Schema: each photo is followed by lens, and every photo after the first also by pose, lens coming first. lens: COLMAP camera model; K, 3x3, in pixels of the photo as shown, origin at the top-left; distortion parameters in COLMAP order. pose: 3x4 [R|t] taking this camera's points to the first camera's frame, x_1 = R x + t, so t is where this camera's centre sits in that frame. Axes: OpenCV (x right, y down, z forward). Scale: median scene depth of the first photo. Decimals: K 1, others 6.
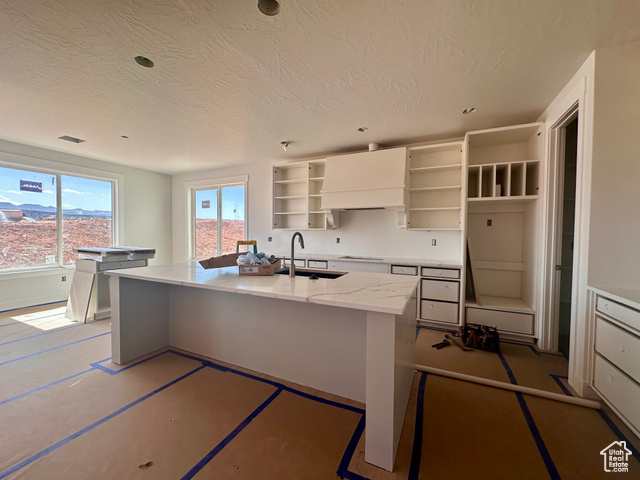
lens RADIAL K [[260.6, 0, 316.3], [0, 260.6, 239.1], [0, 0, 1]] dist [0.009961, -0.000831]
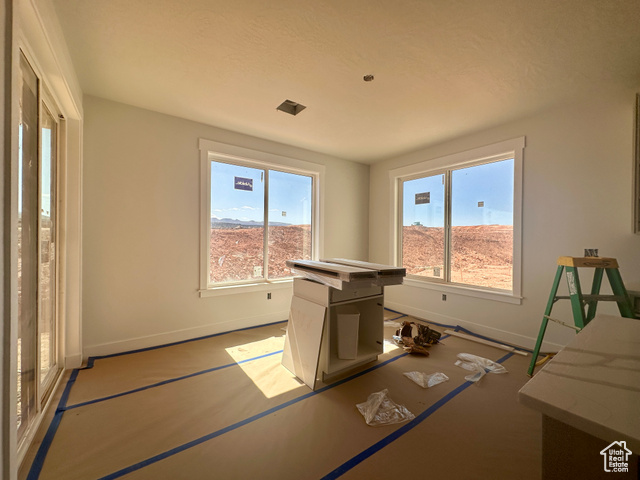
lens RADIAL K [[260.6, 0, 322.6], [0, 260.6, 239.5], [0, 0, 1]] dist [0.009961, -0.000831]
pose [[0.891166, 0.002299, -0.453671, -0.449172], [-0.012730, 0.999720, -0.019940, -0.009588], [0.453498, 0.023545, 0.890946, 0.353204]]
